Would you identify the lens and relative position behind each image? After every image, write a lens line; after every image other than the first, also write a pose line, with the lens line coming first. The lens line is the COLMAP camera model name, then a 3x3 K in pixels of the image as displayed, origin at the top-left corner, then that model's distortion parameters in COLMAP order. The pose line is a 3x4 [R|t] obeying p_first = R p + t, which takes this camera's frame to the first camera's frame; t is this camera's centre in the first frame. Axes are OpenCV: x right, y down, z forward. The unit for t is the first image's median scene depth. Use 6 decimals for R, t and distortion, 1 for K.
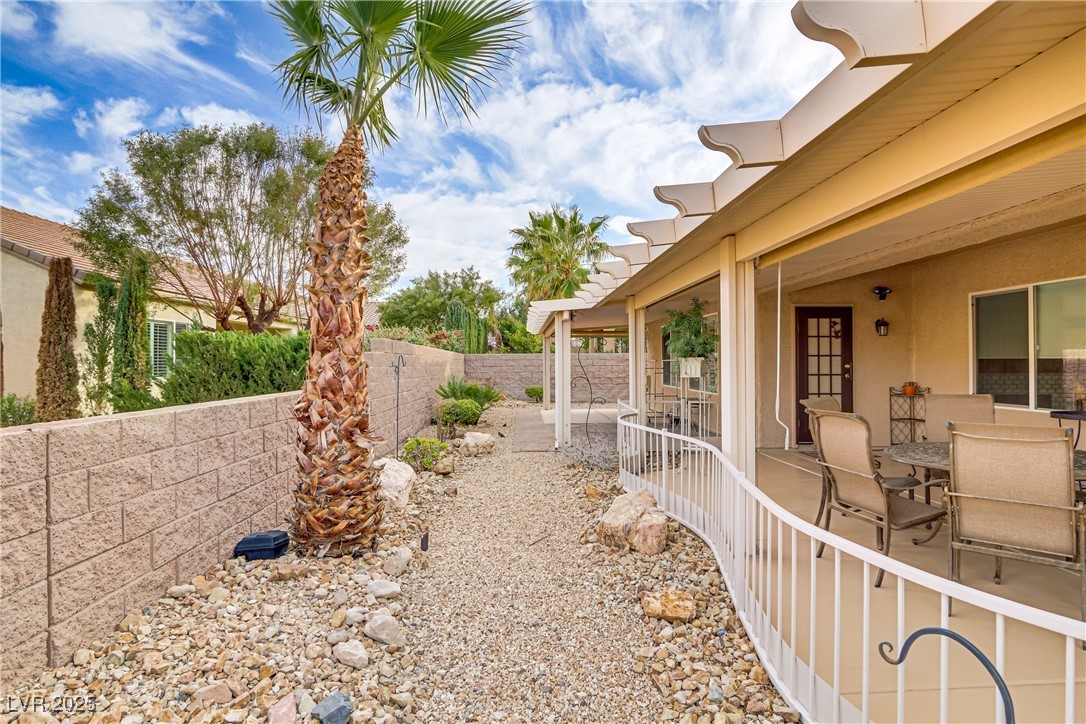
lens RADIAL K [[541.8, 0, 513.2], [0, 541.8, 358.7], [0, 0, 1]] dist [-0.030259, 0.000683]
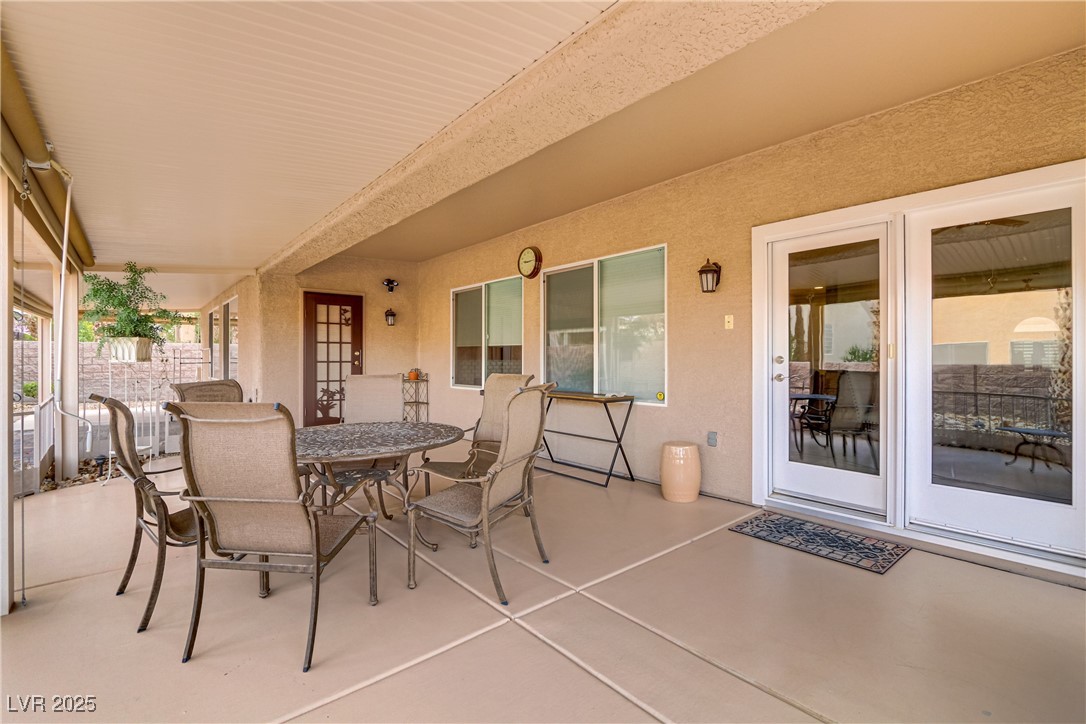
lens RADIAL K [[495.4, 0, 540.7], [0, 495.4, 356.0], [0, 0, 1]] dist [-0.015480, 0.001229]
pose [[0.764662, 0.006193, 0.644402, 0.282690], [-0.006120, 0.999979, -0.002347, 0.018750], [-0.644403, -0.002149, 0.764683, 0.051448]]
